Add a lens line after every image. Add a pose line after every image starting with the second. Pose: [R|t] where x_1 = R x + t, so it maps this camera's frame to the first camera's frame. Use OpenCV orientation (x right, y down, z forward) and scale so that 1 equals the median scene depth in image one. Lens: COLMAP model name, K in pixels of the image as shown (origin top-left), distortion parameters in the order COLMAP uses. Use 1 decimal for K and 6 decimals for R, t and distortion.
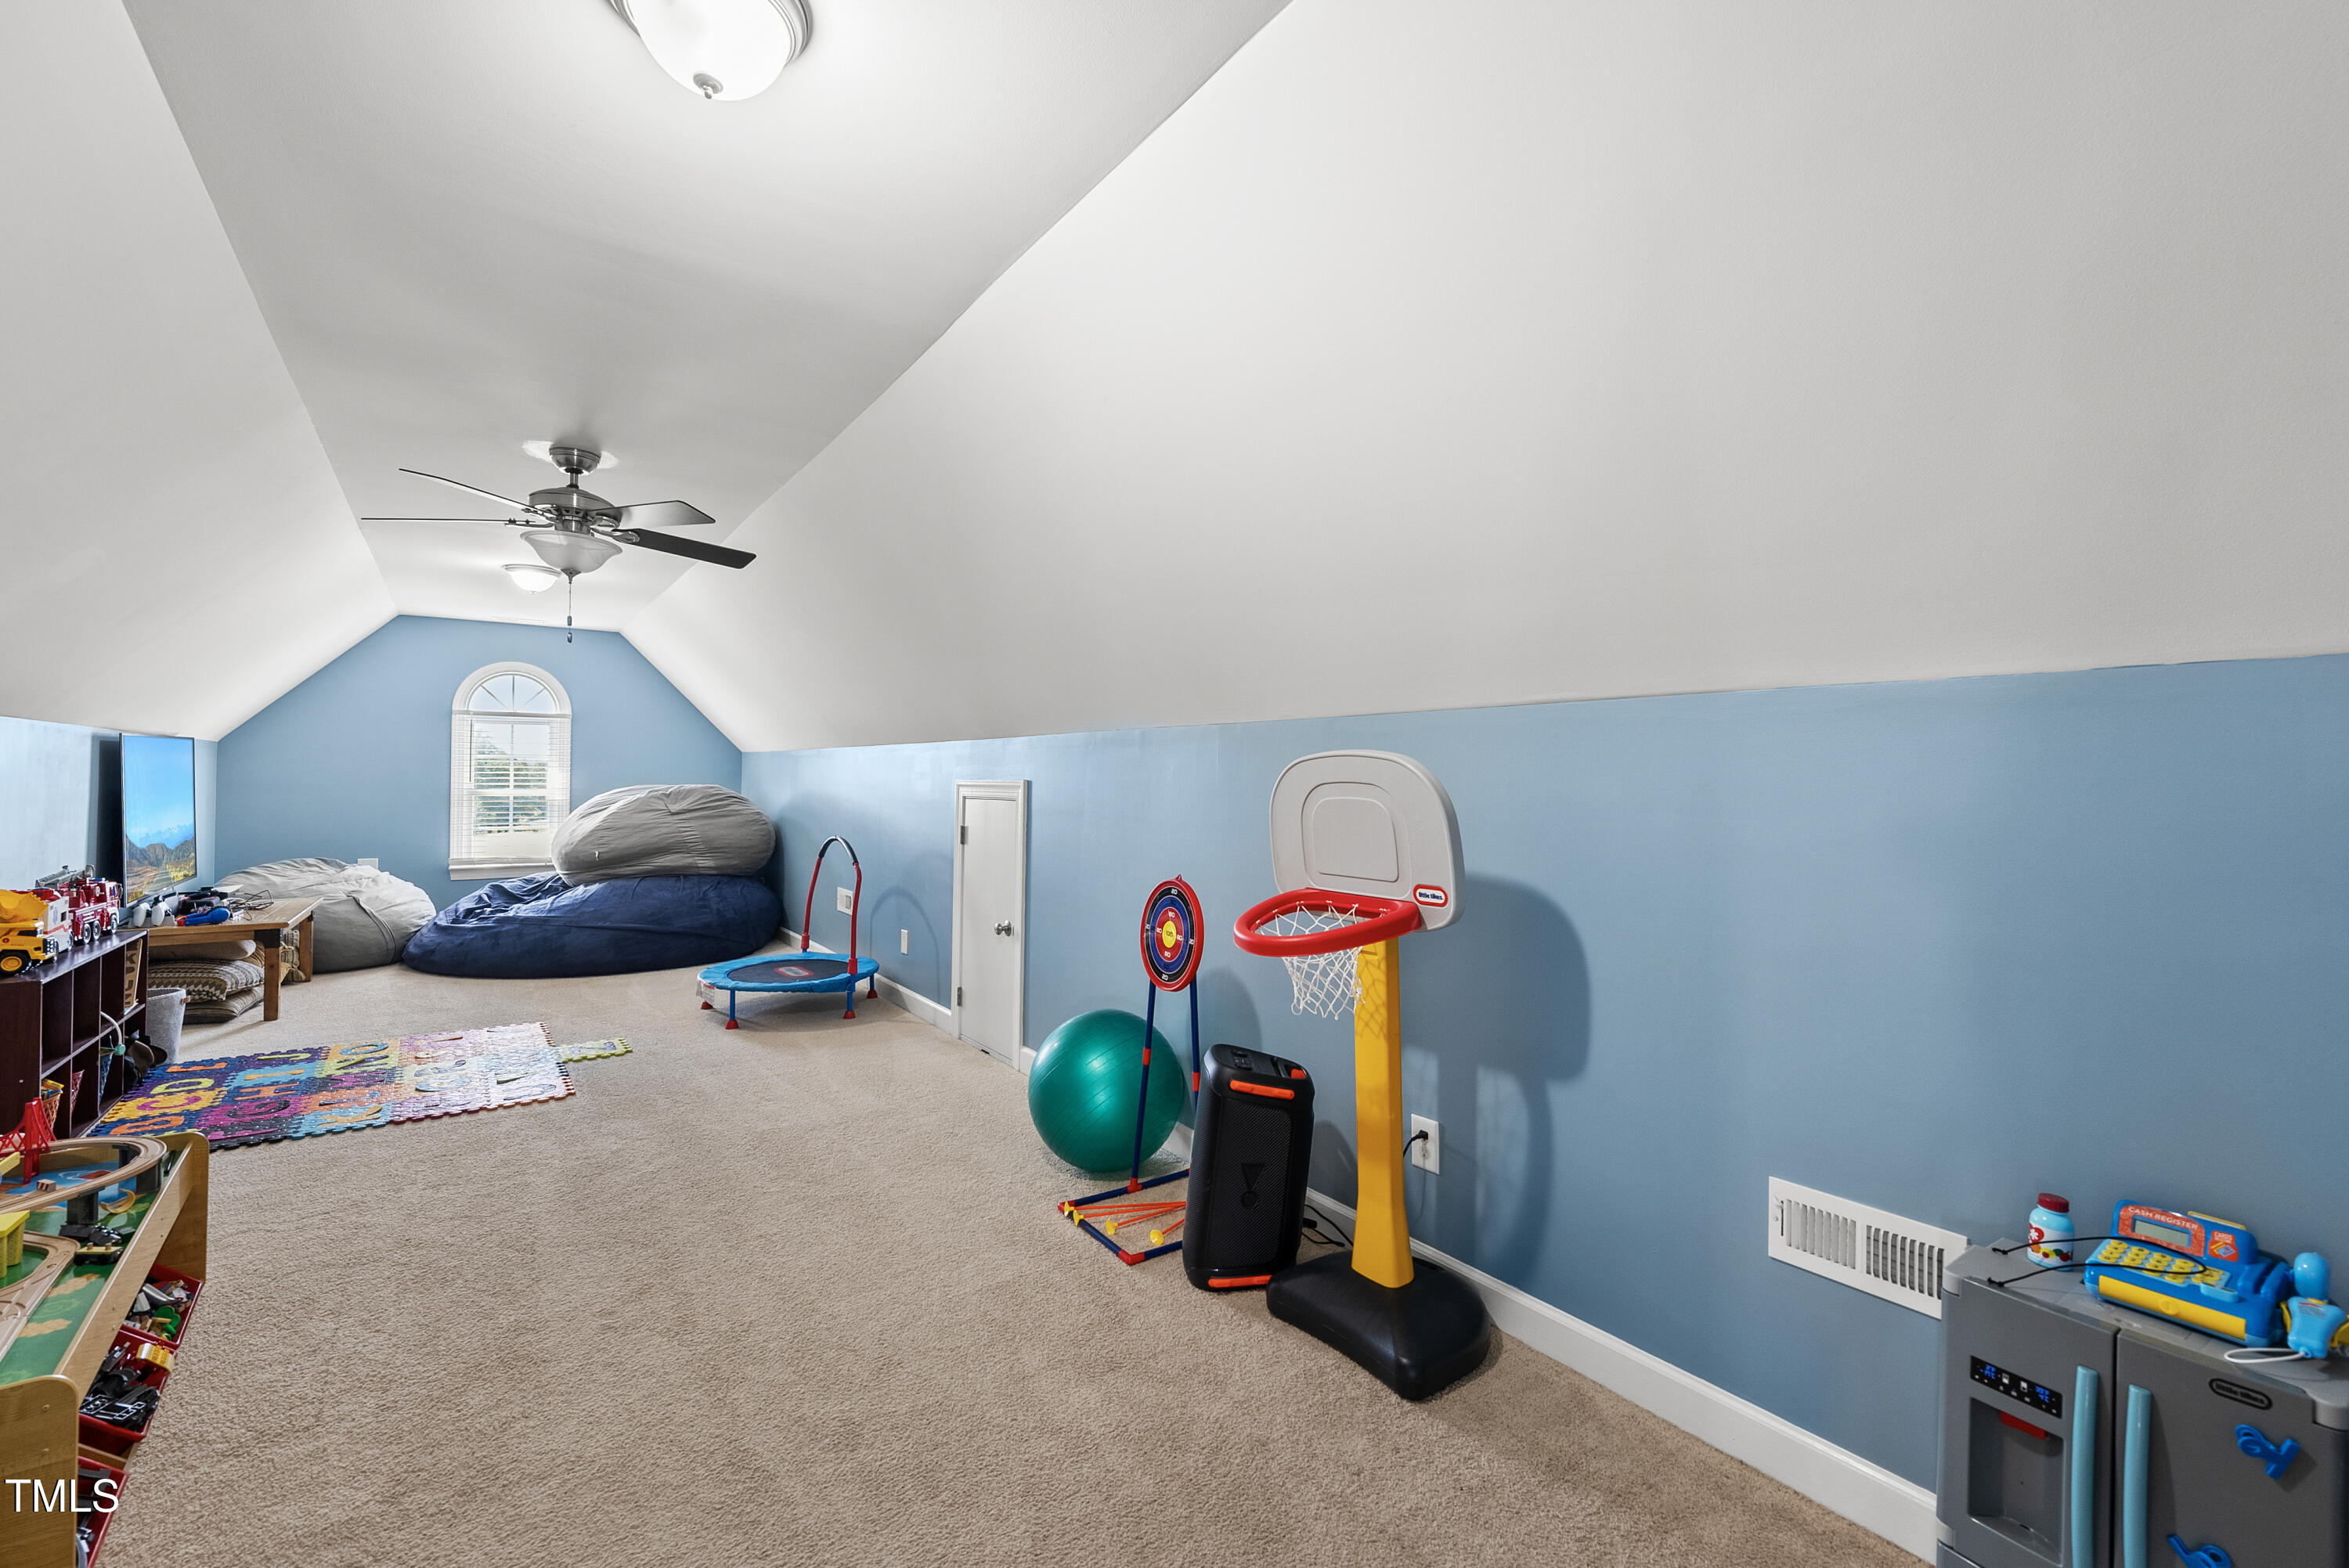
lens RADIAL K [[990.1, 0, 1170.2], [0, 990.1, 772.1], [0, 0, 1]] dist [-0.000557, -0.000283]
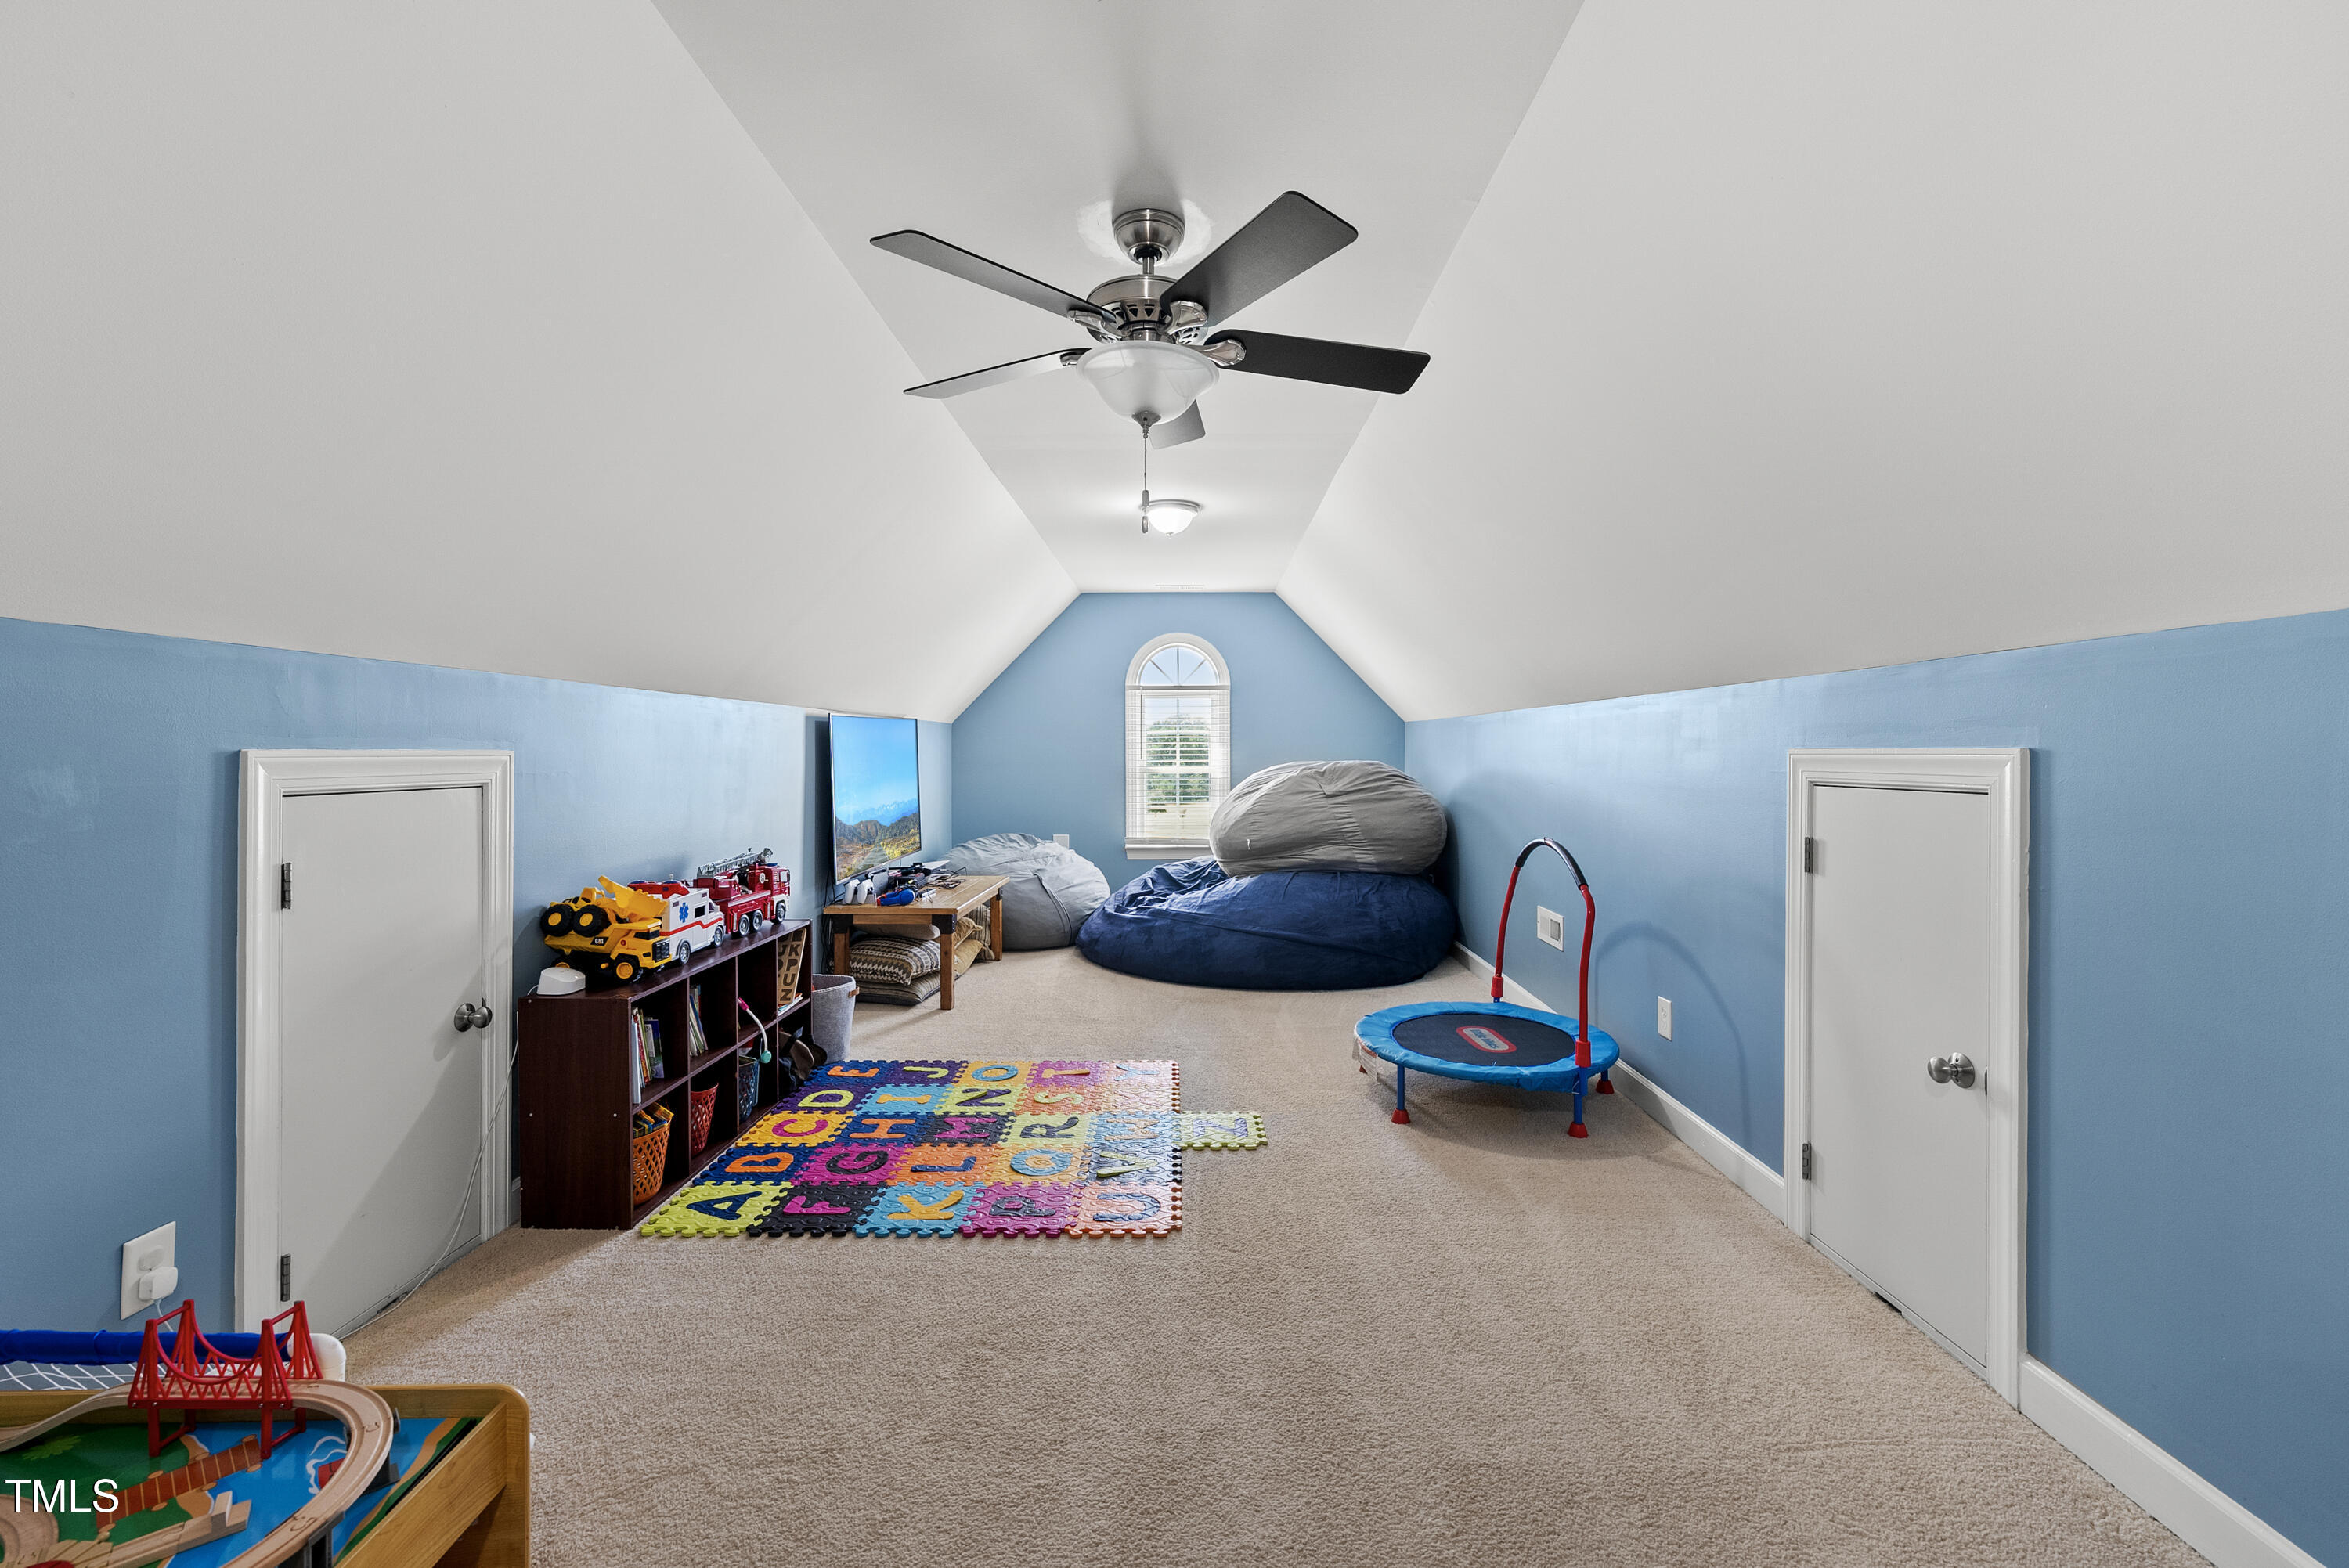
lens RADIAL K [[1015.1, 0, 1162.9], [0, 1015.1, 741.9], [0, 0, 1]] dist [-0.011779, -0.000077]
pose [[0.802310, -0.015863, -0.596697, -0.153420], [0.013193, 0.999874, -0.008843, 0.003640], [0.596762, -0.000777, 0.802418, 0.342216]]
